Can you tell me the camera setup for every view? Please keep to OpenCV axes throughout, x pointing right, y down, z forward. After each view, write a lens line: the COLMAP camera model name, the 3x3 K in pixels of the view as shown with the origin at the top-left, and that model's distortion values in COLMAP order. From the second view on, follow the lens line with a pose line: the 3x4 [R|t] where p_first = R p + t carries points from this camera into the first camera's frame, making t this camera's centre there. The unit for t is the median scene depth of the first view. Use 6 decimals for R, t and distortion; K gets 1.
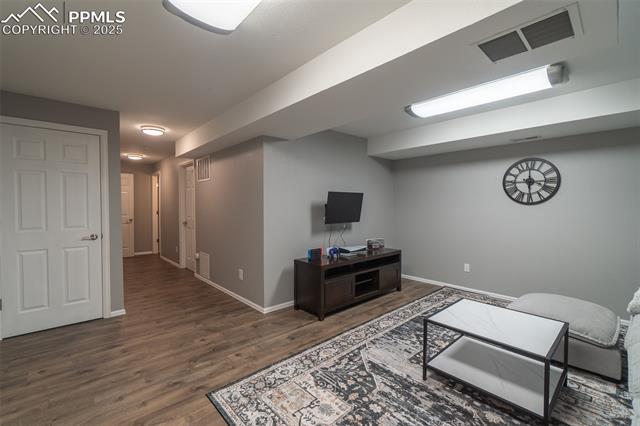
lens RADIAL K [[278.5, 0, 315.1], [0, 278.5, 210.8], [0, 0, 1]] dist [-0.004871, 0.000667]
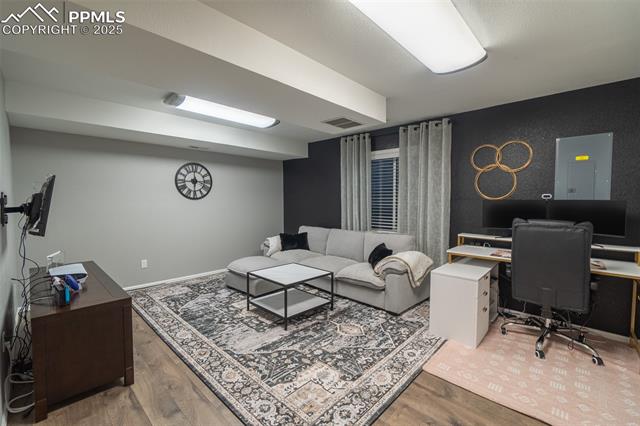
lens RADIAL K [[278.5, 0, 315.1], [0, 278.5, 210.8], [0, 0, 1]] dist [-0.004871, 0.000667]
pose [[-0.066673, -0.042824, 0.996855, -0.674547], [0.017673, 0.998871, 0.044093, -0.021073], [-0.997618, 0.020557, -0.065841, 0.669884]]
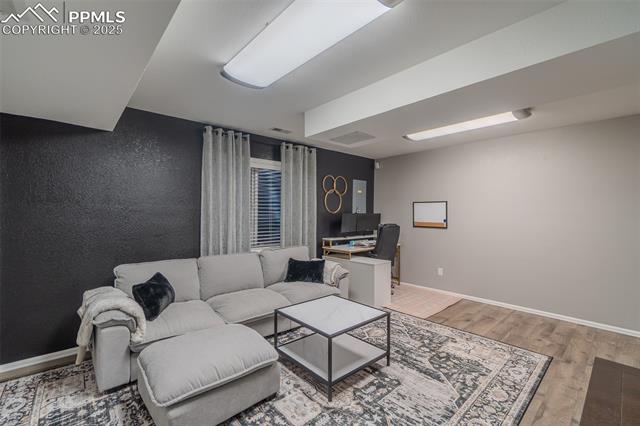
lens RADIAL K [[278.5, 0, 315.1], [0, 278.5, 210.8], [0, 0, 1]] dist [-0.004871, 0.000667]
pose [[-0.999921, -0.006768, 0.010553, 0.497597], [-0.006643, 0.999909, 0.011781, -0.038634], [-0.010631, 0.011710, -0.999875, 1.551069]]
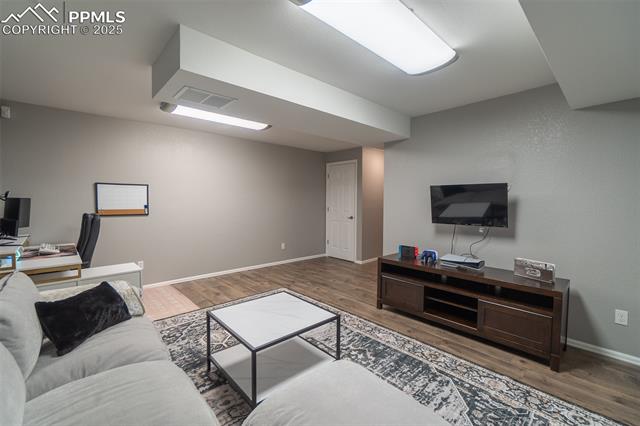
lens RADIAL K [[278.5, 0, 315.1], [0, 278.5, 210.8], [0, 0, 1]] dist [-0.004871, 0.000667]
pose [[0.002577, 0.041106, -0.999151, 1.175227], [-0.023056, 0.998892, 0.041036, -0.023698], [0.999731, 0.022930, 0.003522, 0.806705]]
